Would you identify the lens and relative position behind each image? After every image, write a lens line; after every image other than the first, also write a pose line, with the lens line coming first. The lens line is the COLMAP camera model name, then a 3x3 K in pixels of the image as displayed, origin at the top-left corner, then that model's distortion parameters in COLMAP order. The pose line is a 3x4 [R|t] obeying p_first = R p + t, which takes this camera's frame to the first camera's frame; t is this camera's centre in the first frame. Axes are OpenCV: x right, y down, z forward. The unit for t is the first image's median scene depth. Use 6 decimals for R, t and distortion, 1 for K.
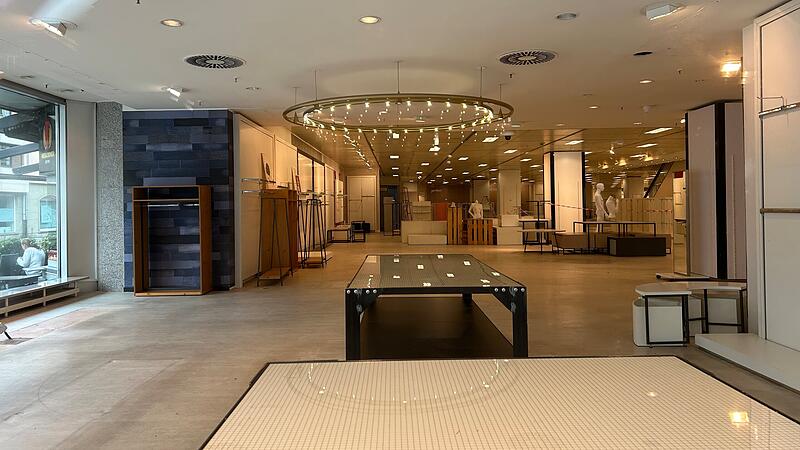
lens RADIAL K [[610.5, 0, 399.5], [0, 610.5, 200.7], [0, 0, 1]] dist [0.117550, 0.000418]
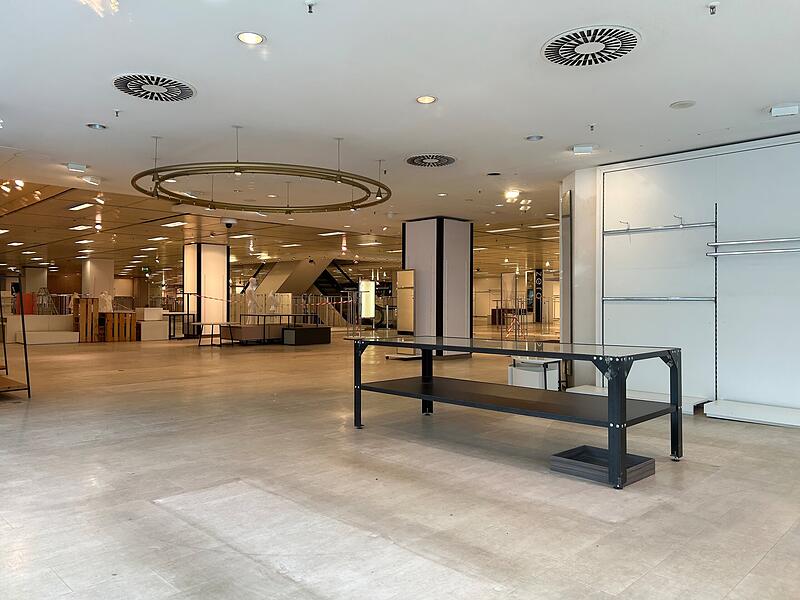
lens RADIAL K [[605.6, 0, 400.0], [0, 605.6, 300.0], [0, 0, 1]] dist [0.110668, 0.000445]
pose [[0.709790, 0.016145, 0.704229, -0.254420], [-0.018171, 0.999824, -0.004607, 0.011413], [-0.704179, -0.009527, 0.709958, 0.108531]]
